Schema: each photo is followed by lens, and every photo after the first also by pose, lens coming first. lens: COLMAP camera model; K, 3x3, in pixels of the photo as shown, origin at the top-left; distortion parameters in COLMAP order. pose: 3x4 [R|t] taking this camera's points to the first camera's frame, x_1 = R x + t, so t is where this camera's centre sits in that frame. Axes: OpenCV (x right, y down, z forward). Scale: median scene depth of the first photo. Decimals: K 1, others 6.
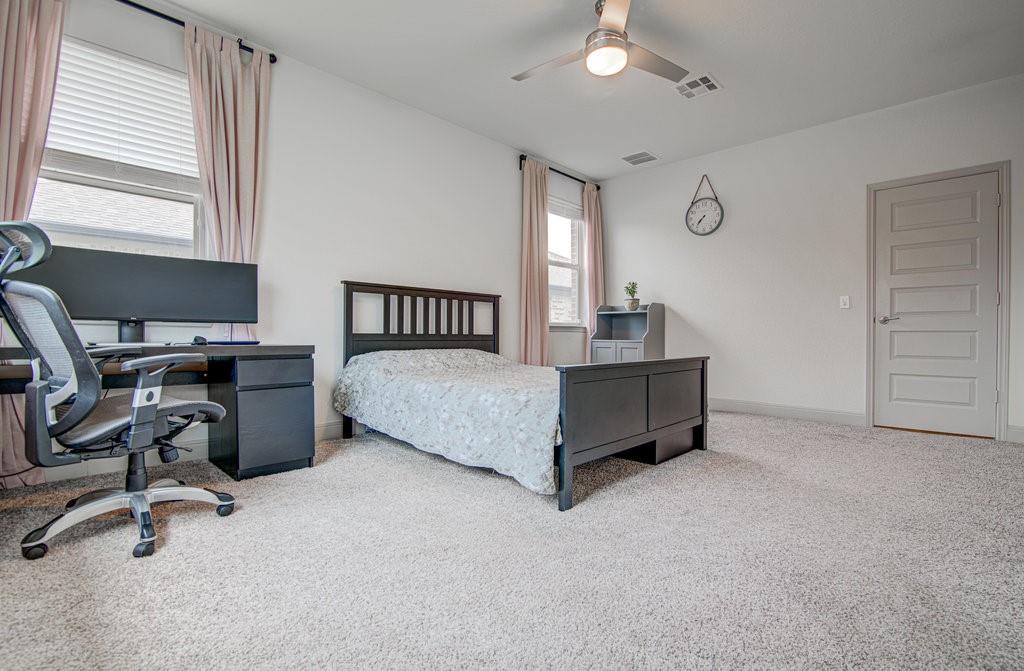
lens RADIAL K [[491.7, 0, 510.7], [0, 491.7, 337.6], [0, 0, 1]] dist [0.001182, 0.000001]
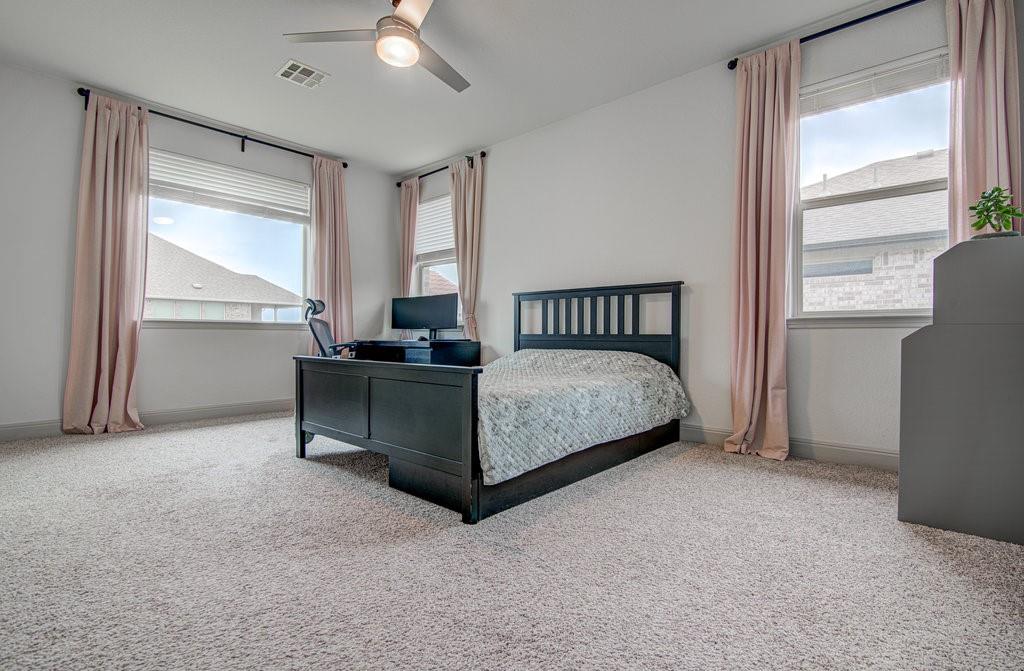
lens RADIAL K [[491.7, 0, 510.4], [0, 491.7, 336.1], [0, 0, 1]] dist [0.001182, 0.000001]
pose [[0.017666, -0.009241, -0.999801, 0.805268], [-0.007790, 0.999926, -0.009379, 0.007168], [0.999814, 0.007954, 0.017593, 0.818296]]
